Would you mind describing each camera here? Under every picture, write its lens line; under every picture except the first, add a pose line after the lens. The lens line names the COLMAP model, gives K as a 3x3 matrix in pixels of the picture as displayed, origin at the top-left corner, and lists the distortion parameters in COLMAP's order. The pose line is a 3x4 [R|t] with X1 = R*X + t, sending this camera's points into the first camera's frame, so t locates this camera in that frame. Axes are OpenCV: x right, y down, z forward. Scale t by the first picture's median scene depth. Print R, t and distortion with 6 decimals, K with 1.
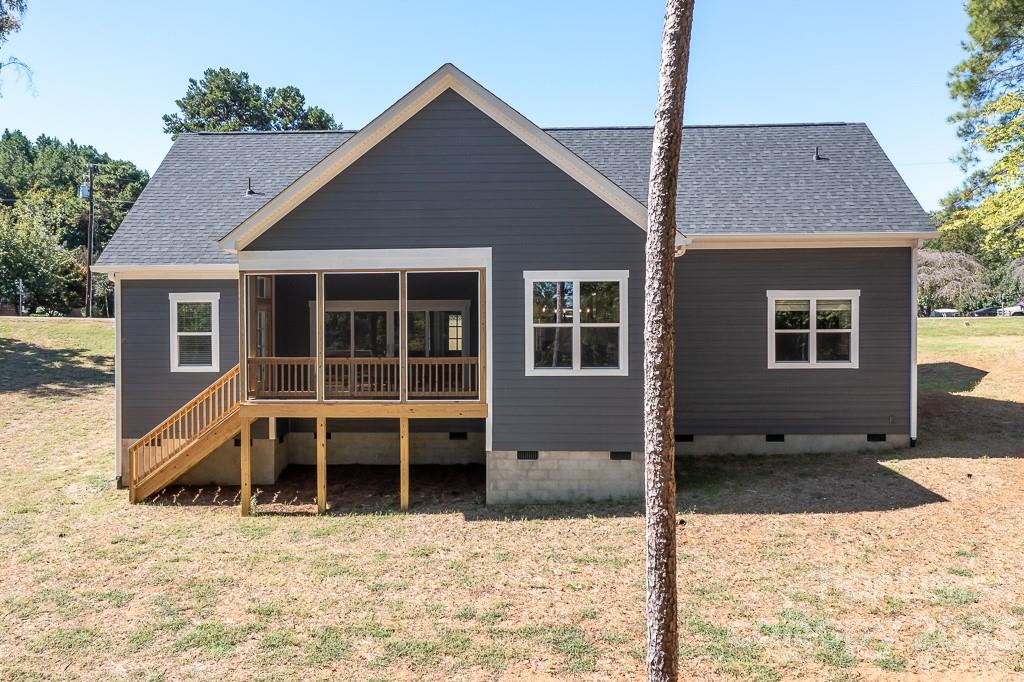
lens RADIAL K [[809.9, 0, 516.1], [0, 809.9, 335.8], [0, 0, 1]] dist [-0.015584, 0.010446]
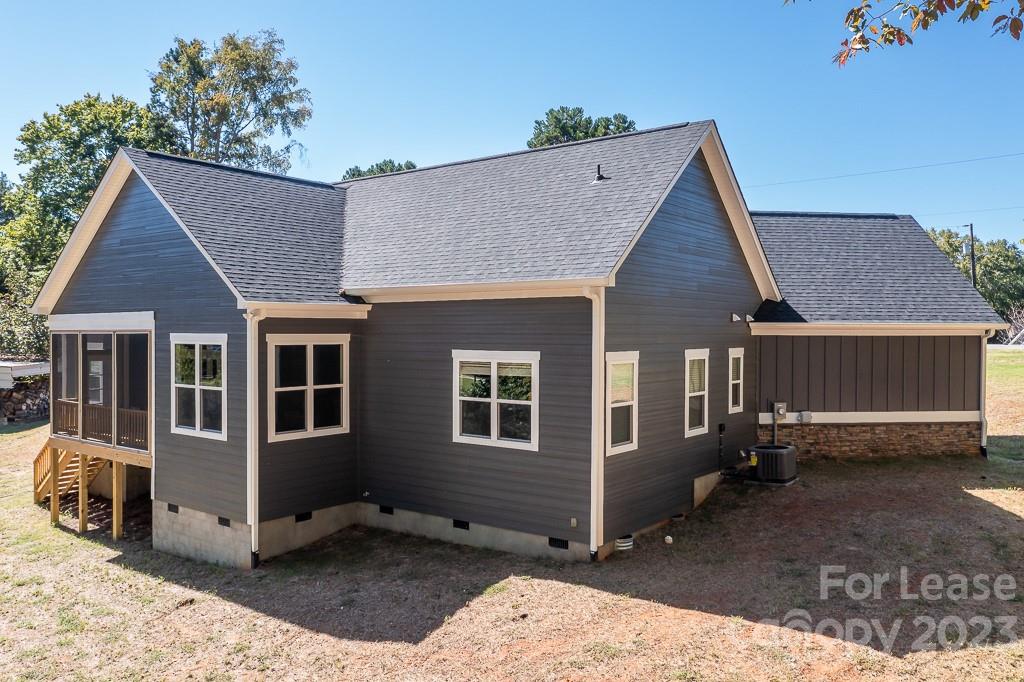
lens RADIAL K [[809.9, 0, 516.5], [0, 809.9, 338.5], [0, 0, 1]] dist [-0.015584, 0.010446]
pose [[0.824838, 0.009374, -0.565291, 0.868465], [-0.014995, 0.999874, -0.005299, -0.066088], [0.565170, 0.012847, 0.824874, 0.344119]]
